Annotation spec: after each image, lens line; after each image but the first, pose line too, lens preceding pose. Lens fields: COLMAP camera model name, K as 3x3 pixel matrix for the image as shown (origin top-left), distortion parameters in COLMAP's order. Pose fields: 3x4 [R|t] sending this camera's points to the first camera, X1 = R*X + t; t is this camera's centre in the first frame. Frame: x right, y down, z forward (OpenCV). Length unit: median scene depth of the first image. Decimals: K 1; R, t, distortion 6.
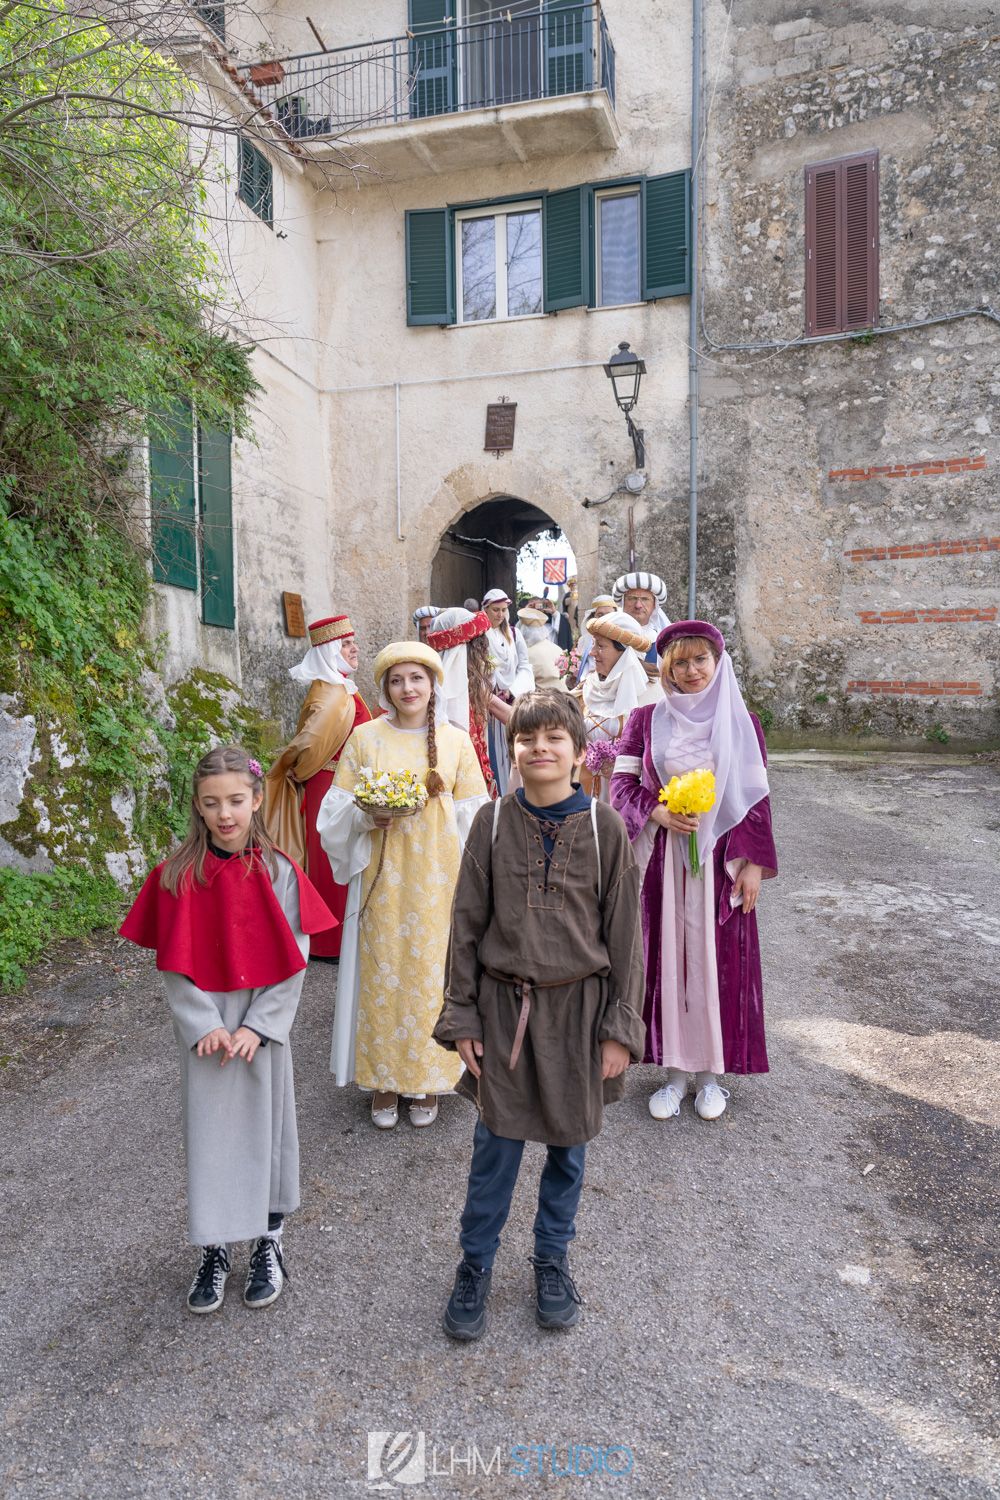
lens RADIAL K [[1118.5, 0, 500.0], [0, 1118.5, 750.0], [0, 0, 1]] dist [-0.000184, -0.000099]
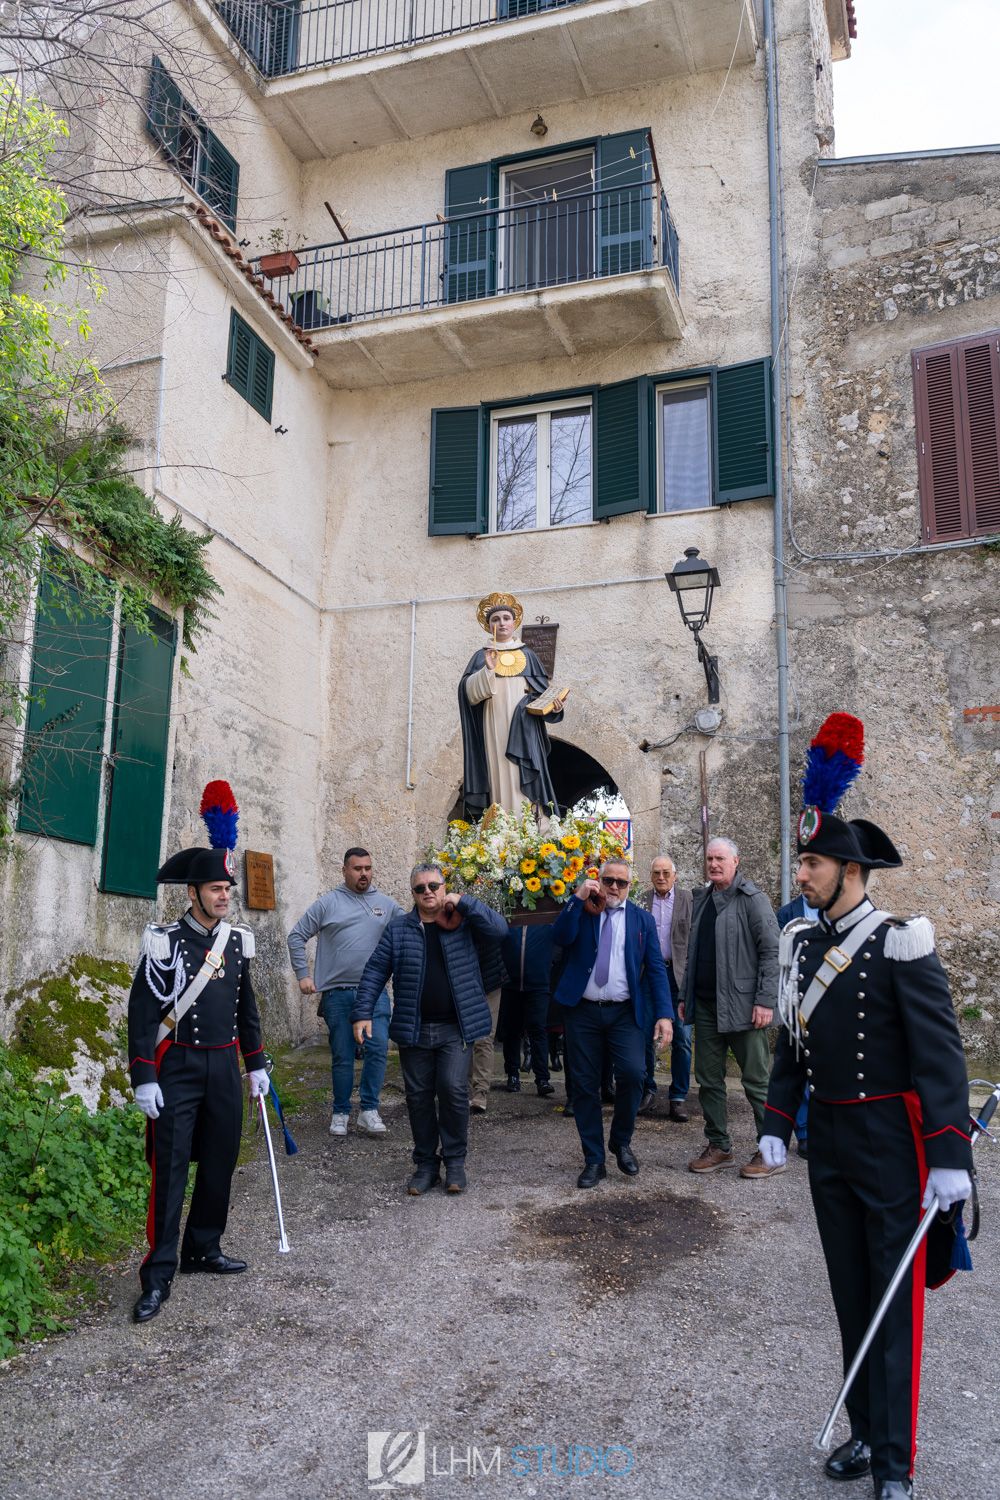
lens RADIAL K [[1197.9, 0, 500.0], [0, 1197.9, 750.0], [0, 0, 1]] dist [-0.002044, 0.001008]
pose [[0.998365, 0.016091, -0.054845, 0.022854], [-0.028124, 0.973656, -0.226283, -0.026882], [0.049759, 0.227455, 0.972516, 0.189166]]
